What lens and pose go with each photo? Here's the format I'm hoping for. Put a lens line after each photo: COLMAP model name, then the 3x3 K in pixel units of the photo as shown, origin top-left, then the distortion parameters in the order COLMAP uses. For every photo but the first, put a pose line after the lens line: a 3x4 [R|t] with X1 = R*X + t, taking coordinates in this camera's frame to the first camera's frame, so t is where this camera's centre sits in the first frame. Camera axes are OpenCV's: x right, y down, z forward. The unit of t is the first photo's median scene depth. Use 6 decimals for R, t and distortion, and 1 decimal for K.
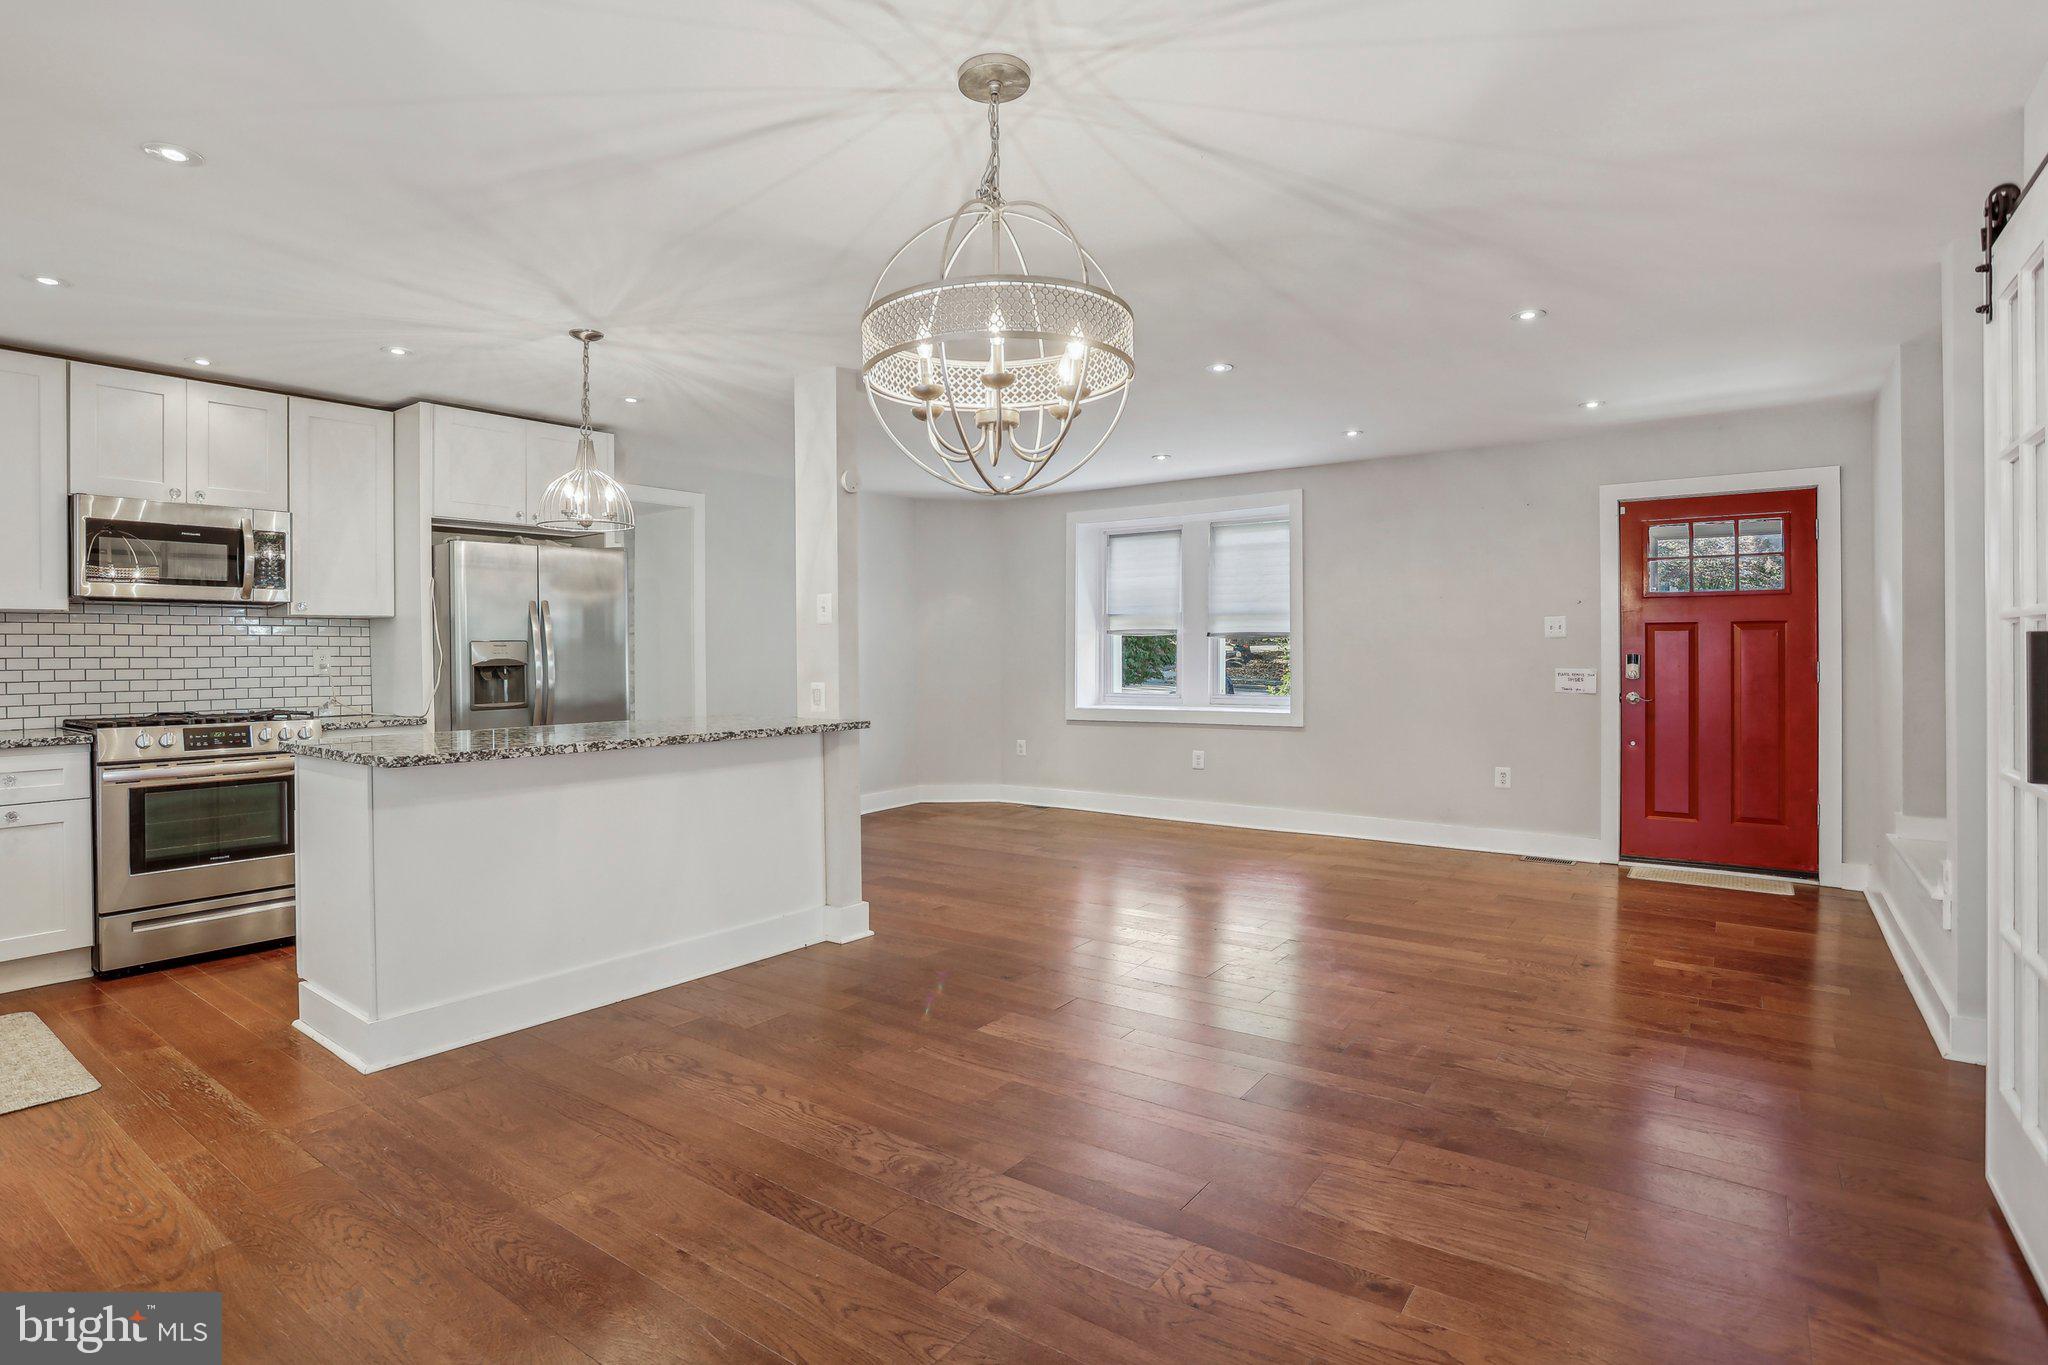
lens RADIAL K [[1043.6, 0, 990.1], [0, 1043.6, 652.5], [0, 0, 1]] dist [-0.081646, 0.042278]
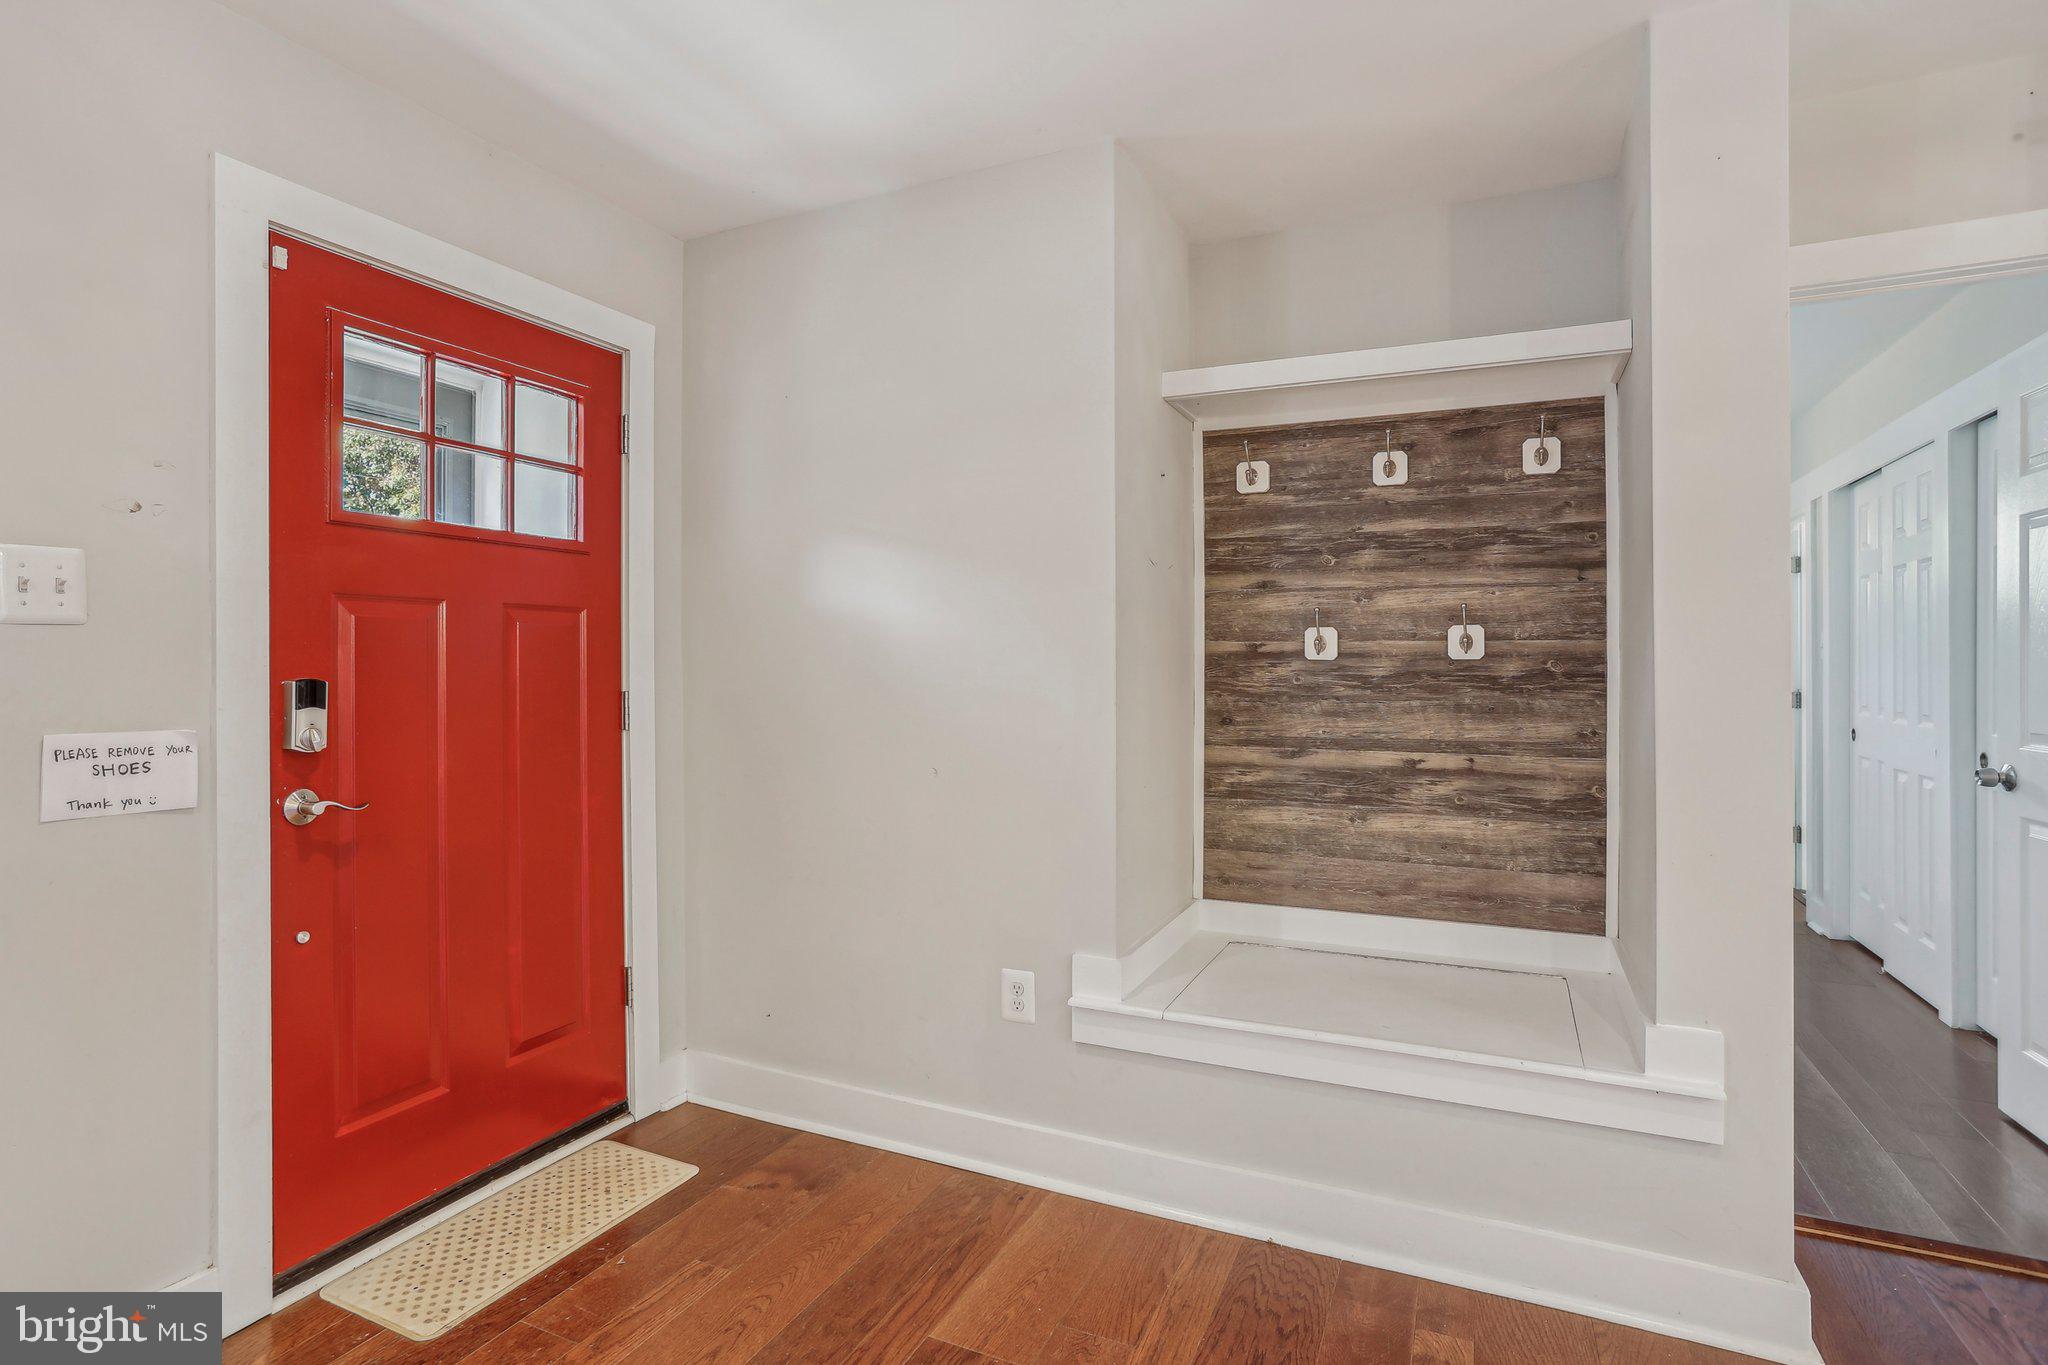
lens RADIAL K [[1035.4, 0, 996.1], [0, 1035.4, 664.9], [0, 0, 1]] dist [-0.061221, 0.039695]
pose [[-0.190040, 0.006452, 0.981755, 0.302536], [0.001859, 0.999979, -0.006212, -0.001493], [-0.981775, 0.000645, -0.190048, 1.018910]]
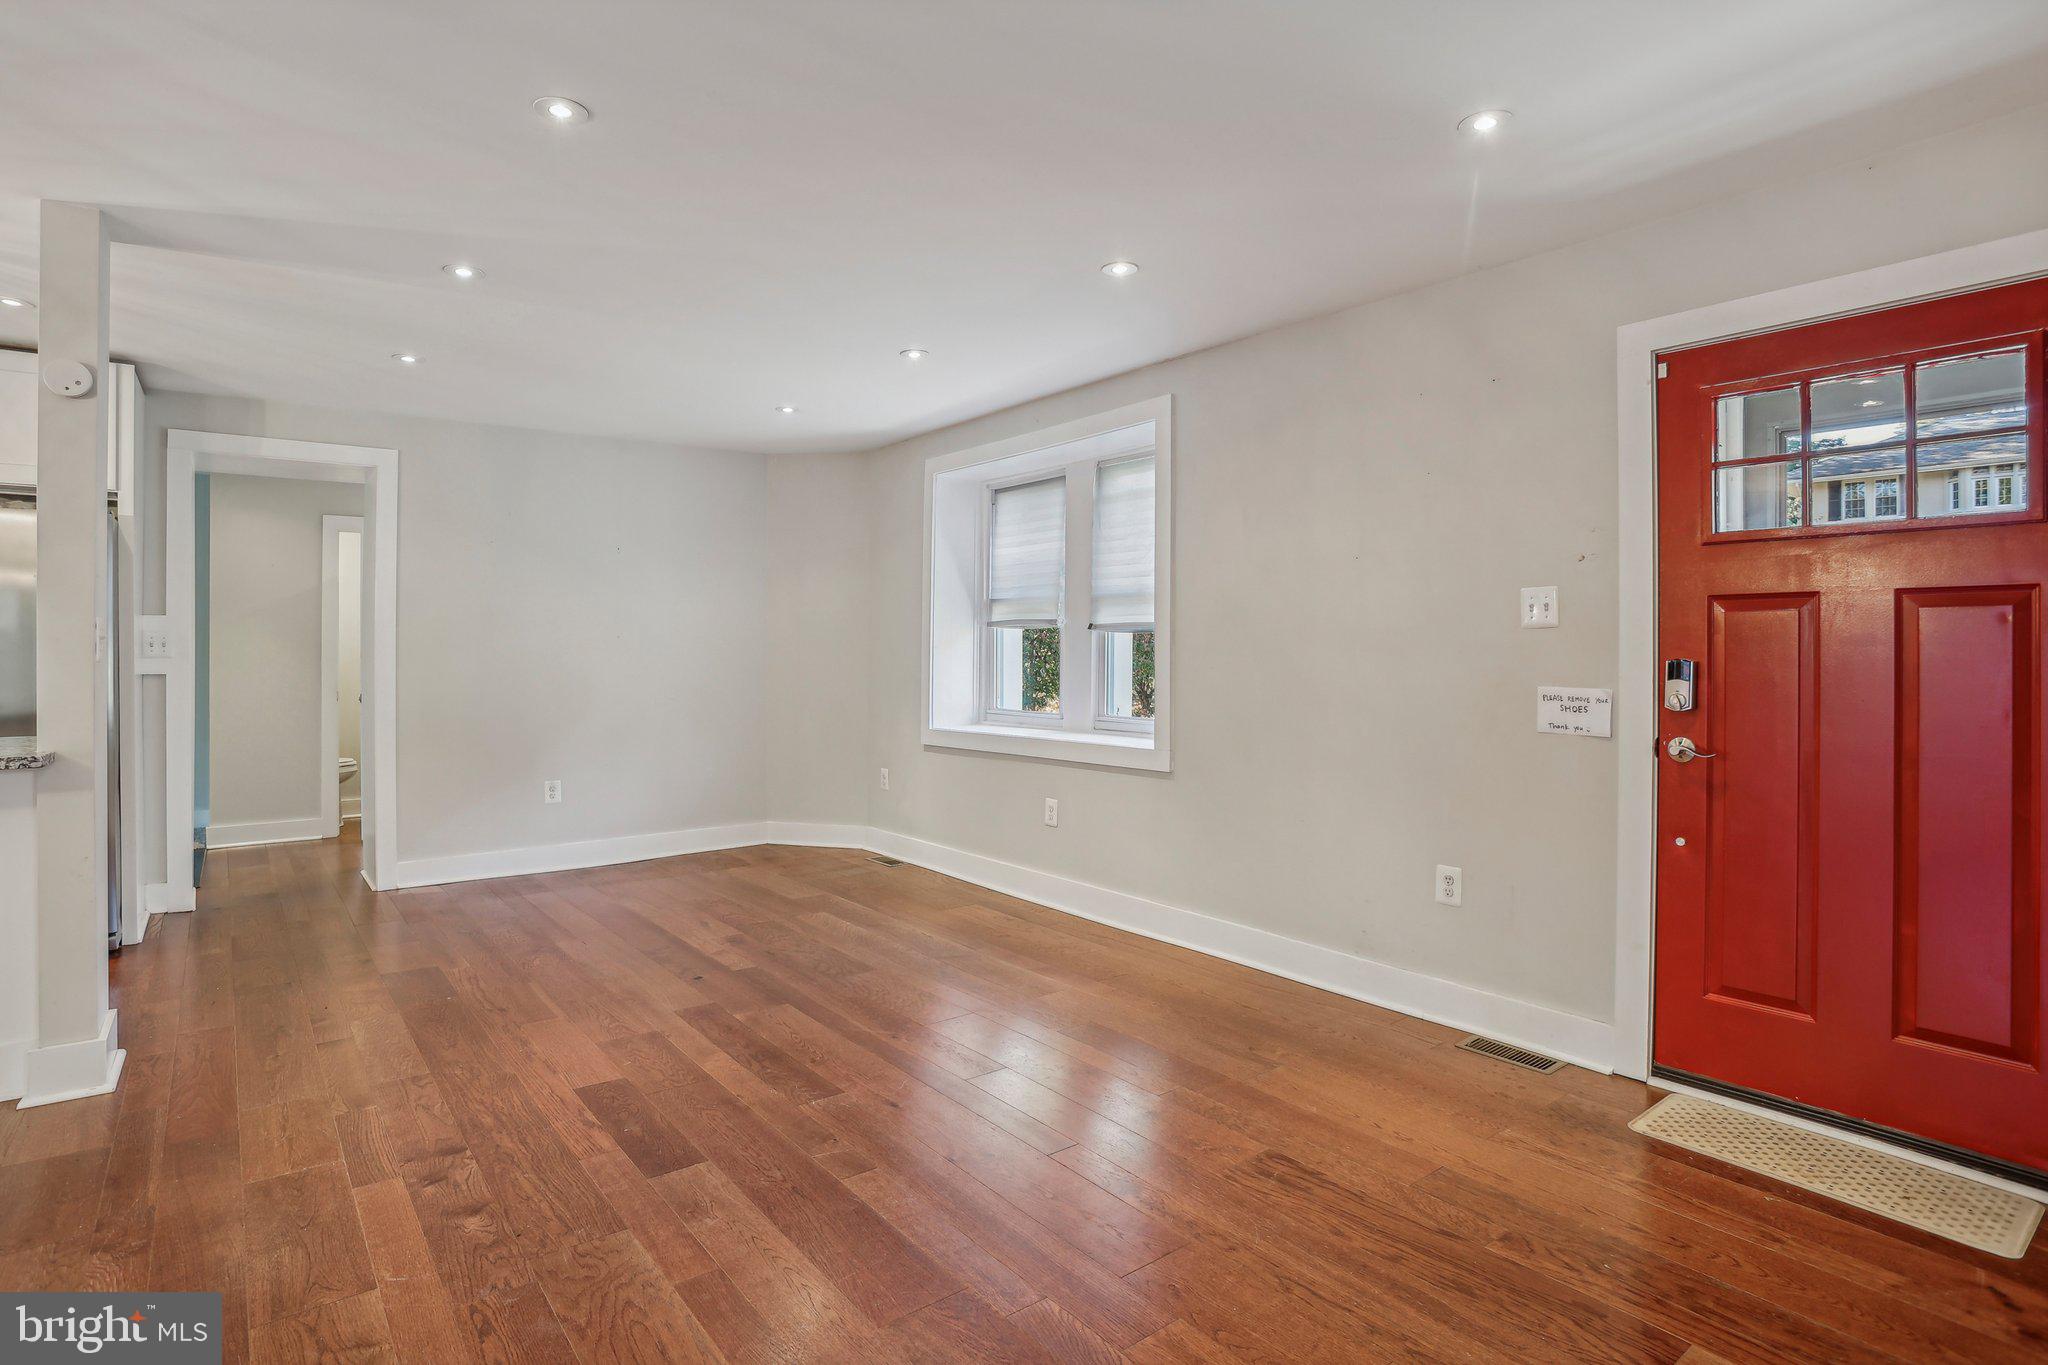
lens RADIAL K [[1043.6, 0, 990.1], [0, 1043.6, 652.5], [0, 0, 1]] dist [-0.081646, 0.042278]
pose [[0.960078, 0.006709, -0.279653, 0.548334], [-0.006982, 0.999976, 0.000018, 0.000239], [0.279646, 0.001935, 0.960101, 0.535090]]
